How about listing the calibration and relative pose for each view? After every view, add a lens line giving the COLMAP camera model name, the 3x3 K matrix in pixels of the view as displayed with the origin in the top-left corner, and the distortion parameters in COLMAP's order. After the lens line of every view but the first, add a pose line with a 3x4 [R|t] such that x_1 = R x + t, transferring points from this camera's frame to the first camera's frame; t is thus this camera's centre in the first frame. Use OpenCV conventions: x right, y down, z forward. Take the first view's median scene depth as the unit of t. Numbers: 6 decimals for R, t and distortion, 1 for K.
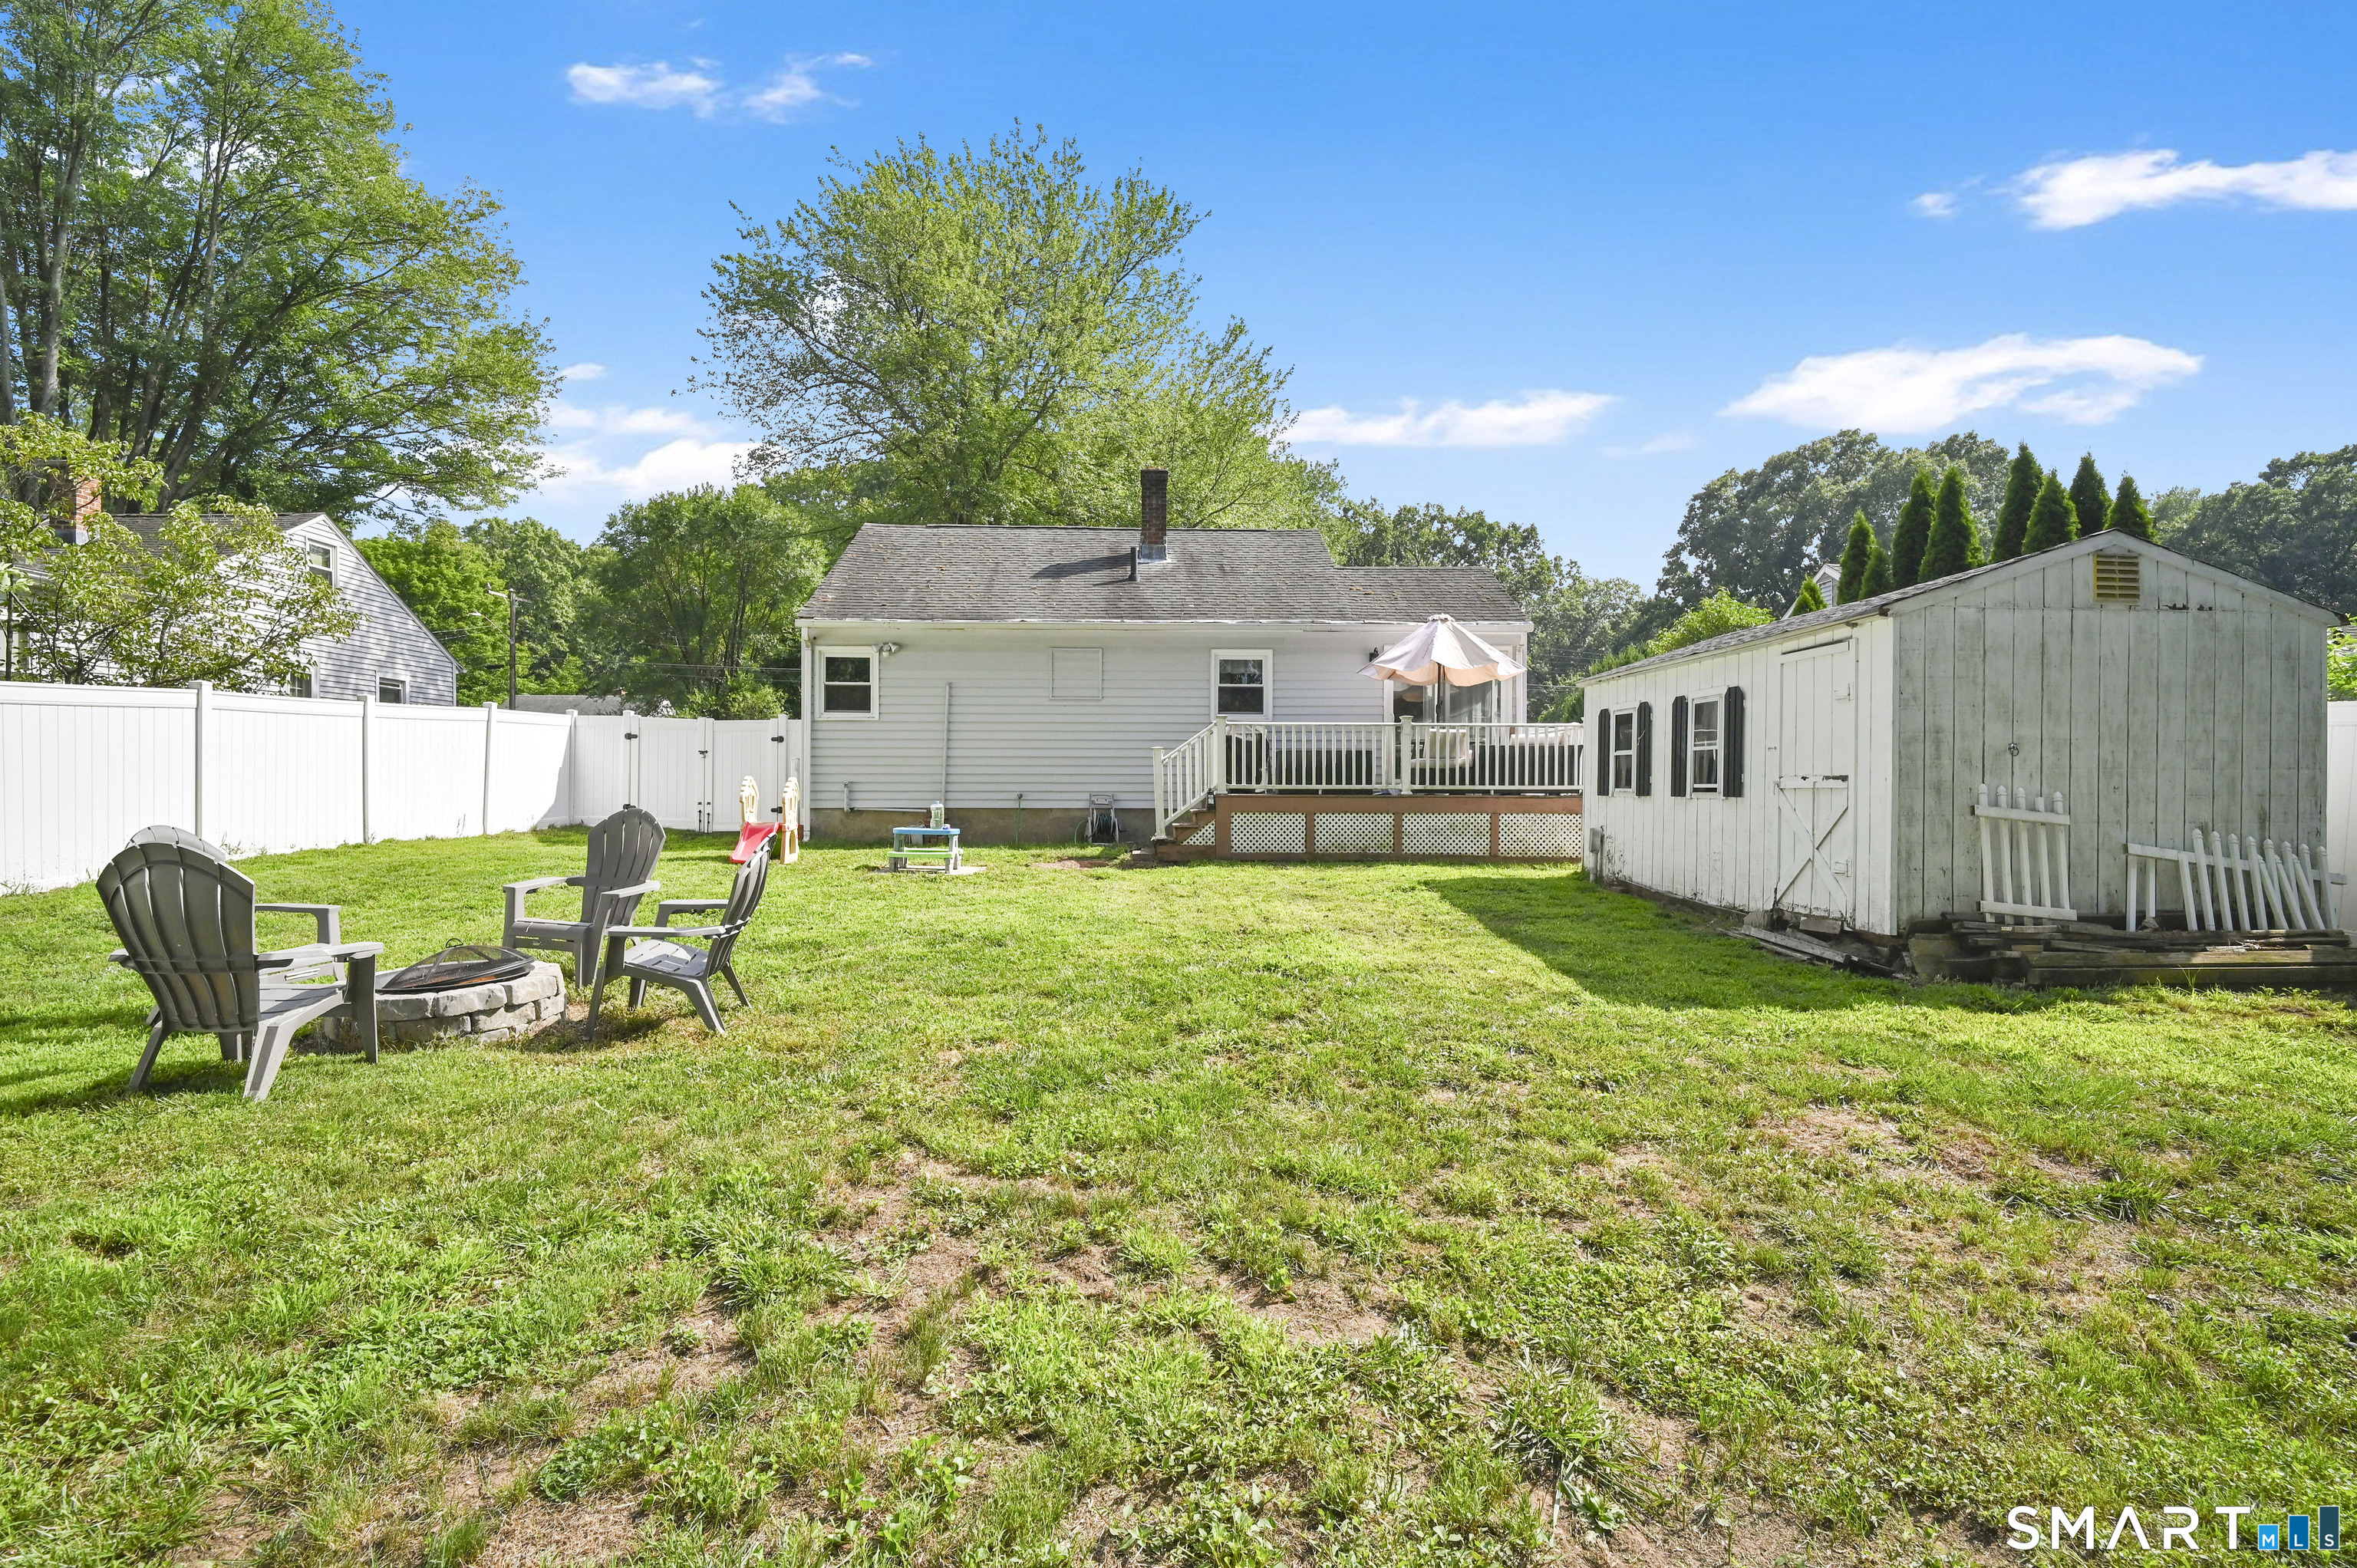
lens RADIAL K [[1108.1, 0, 1178.5], [0, 1108.1, 784.0], [0, 0, 1]] dist [-0.011482, -0.000408]
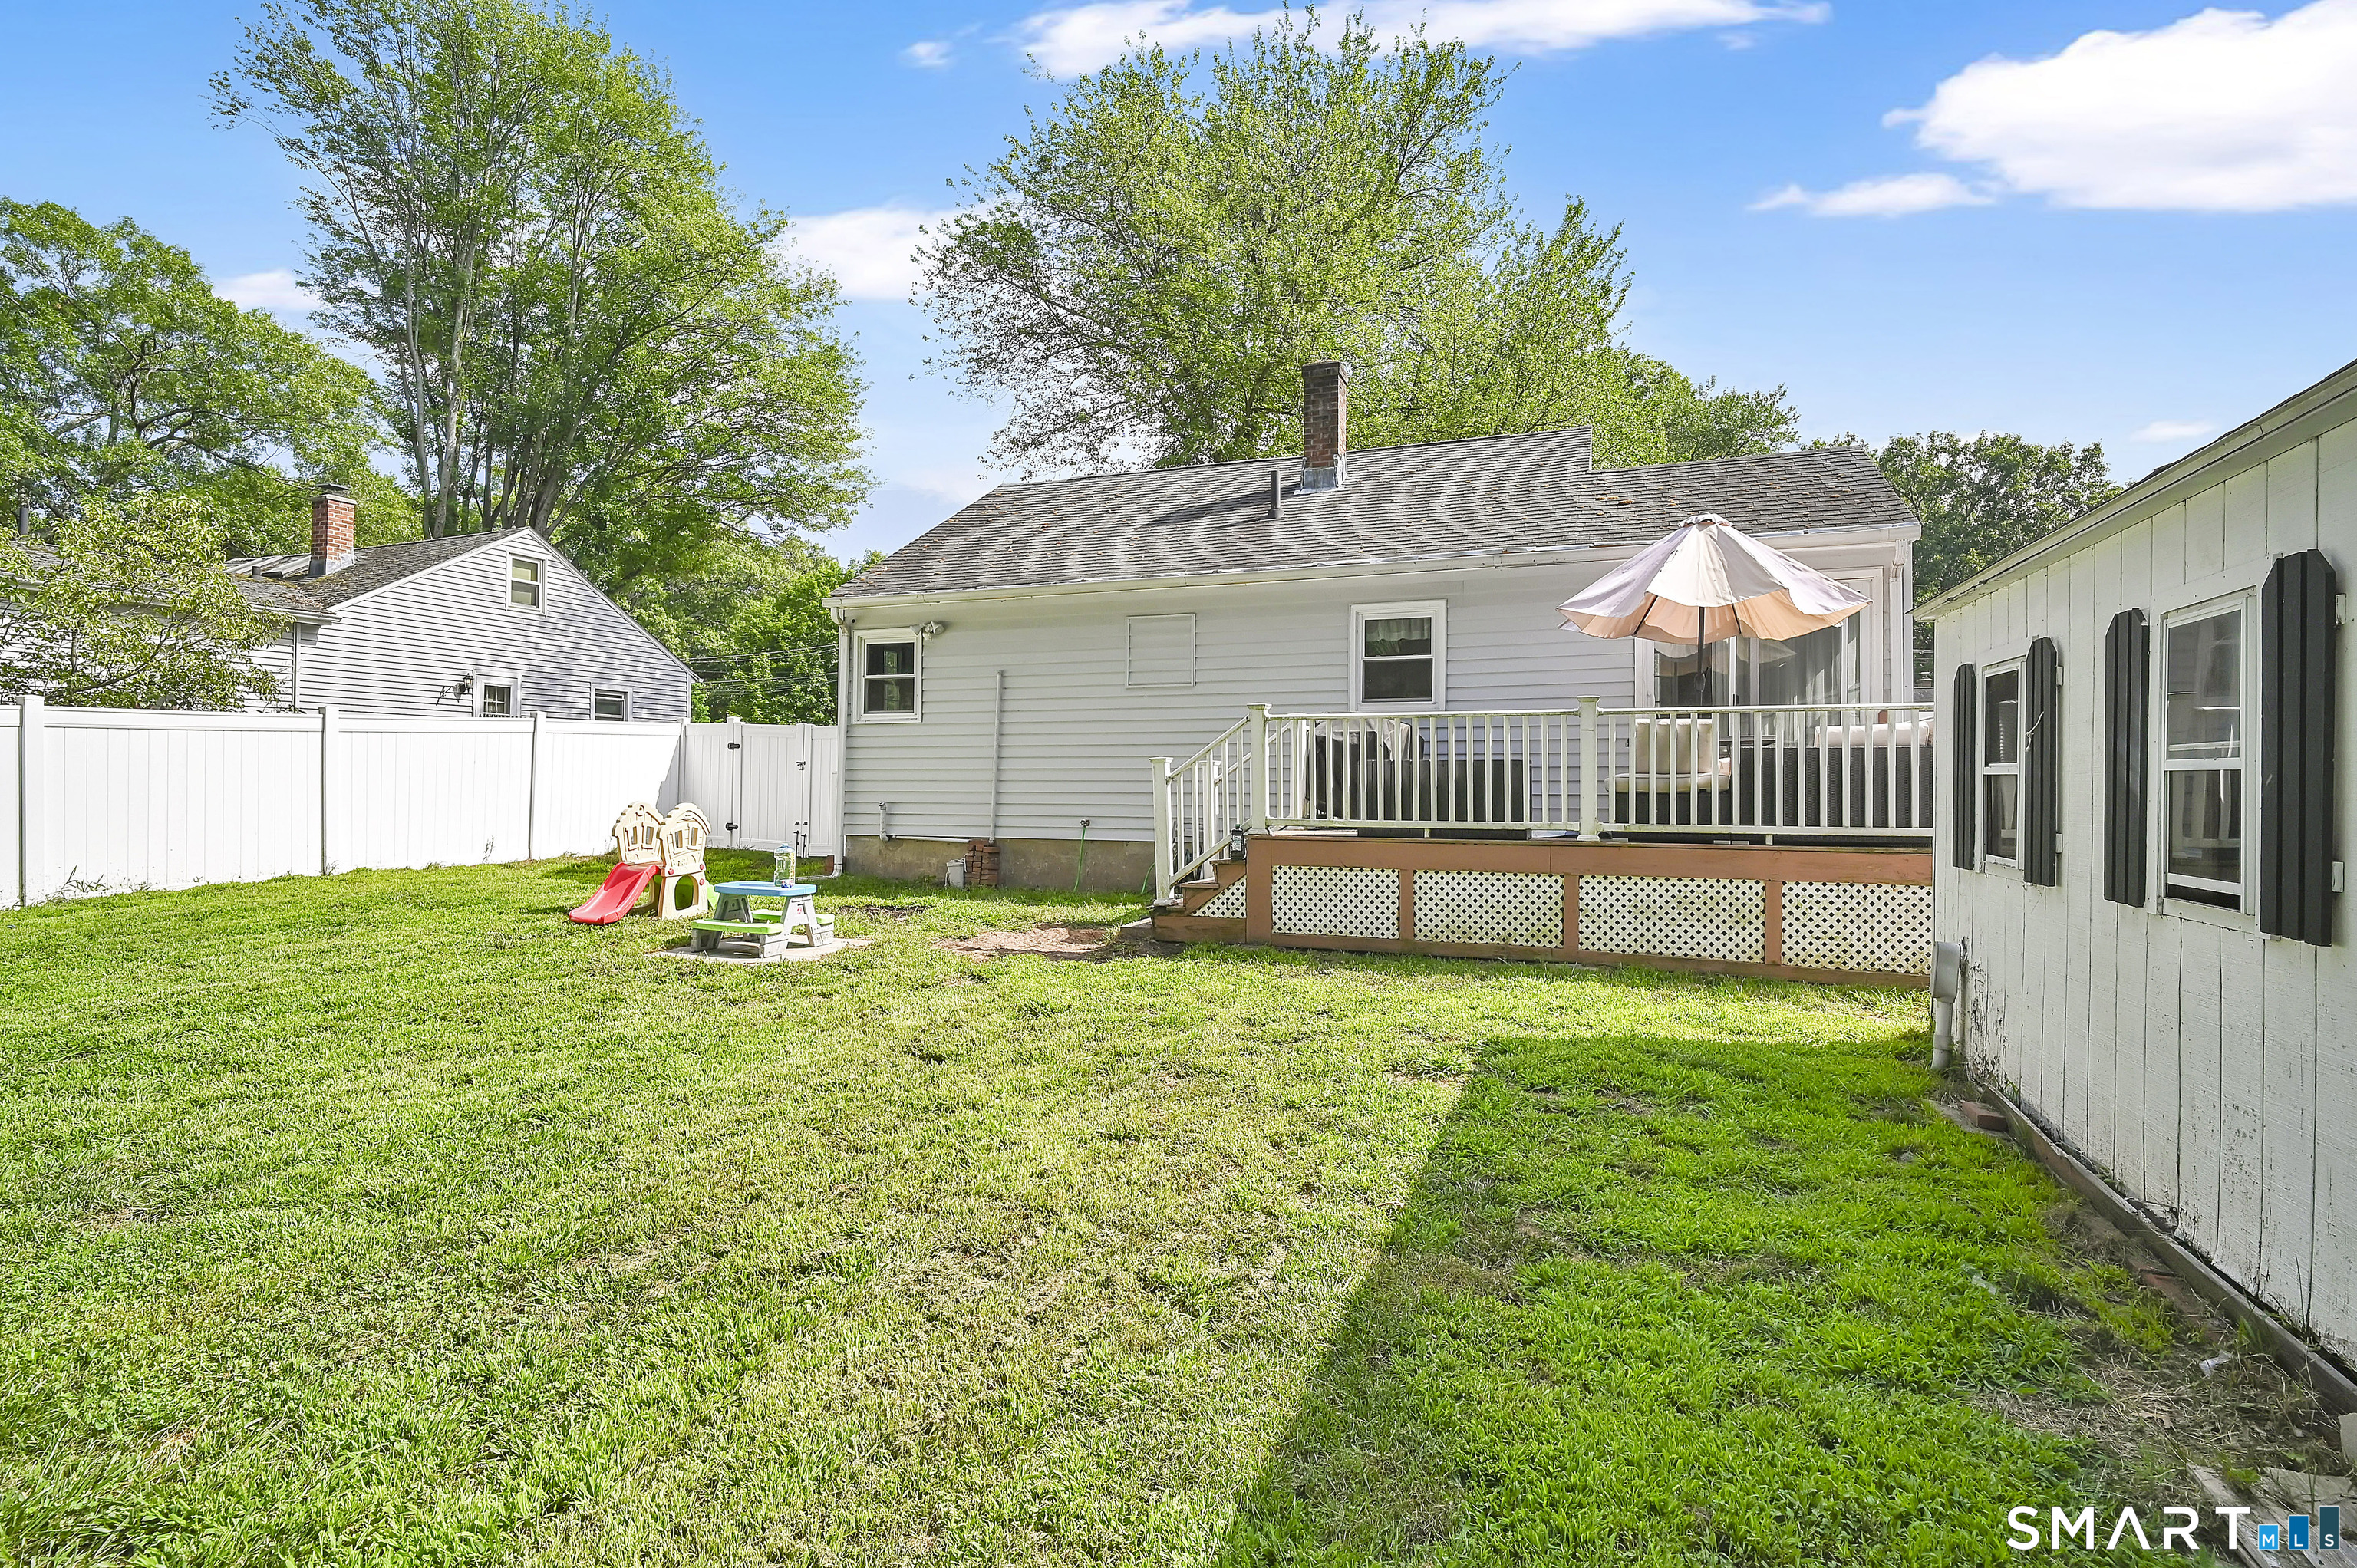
lens RADIAL K [[1112.6, 0, 1182.5], [0, 1112.6, 764.9], [0, 0, 1]] dist [-0.008245, -0.000692]
pose [[0.921984, -0.005542, -0.387189, 0.207040], [-0.000595, 0.999876, -0.015729, -0.016720], [0.387228, 0.014732, 0.921866, 0.374325]]
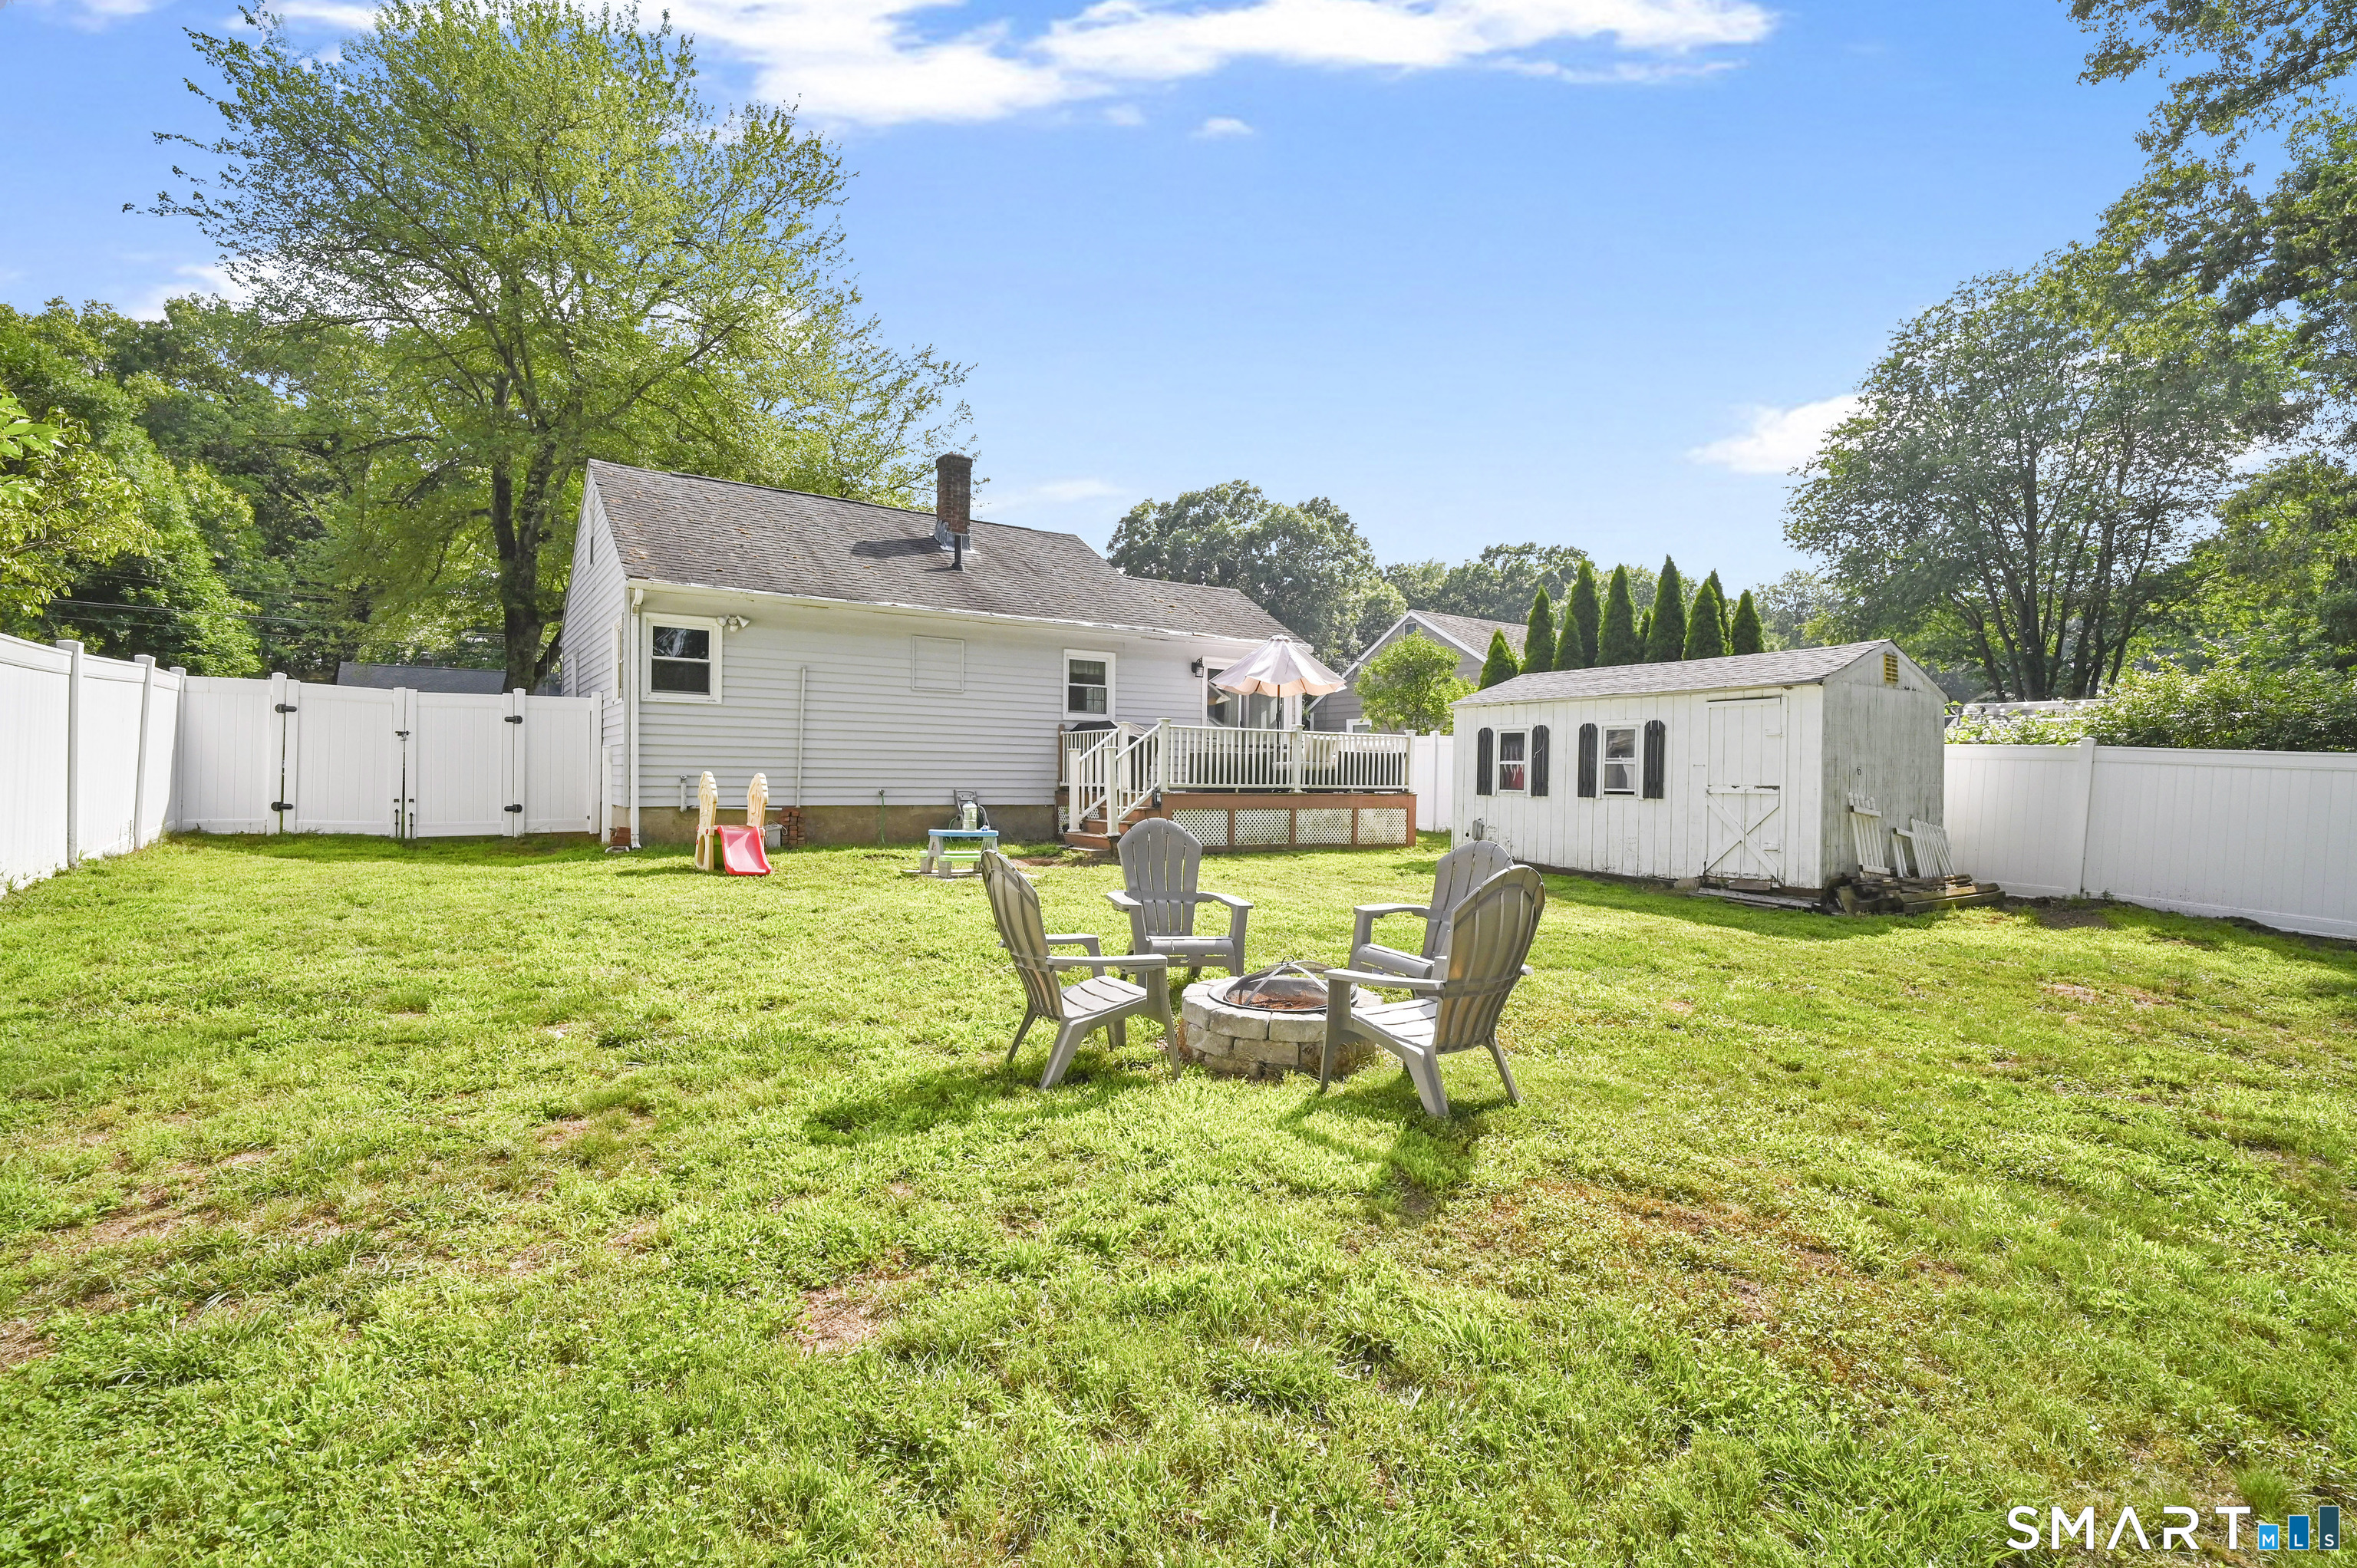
lens RADIAL K [[1102.9, 0, 1213.5], [0, 1102.9, 780.9], [0, 0, 1]] dist [-0.007538, -0.000298]
pose [[0.839738, 0.006050, 0.542958, -0.435841], [-0.010452, 0.999933, 0.005023, -0.006740], [-0.542891, -0.009893, 0.839745, 0.074156]]
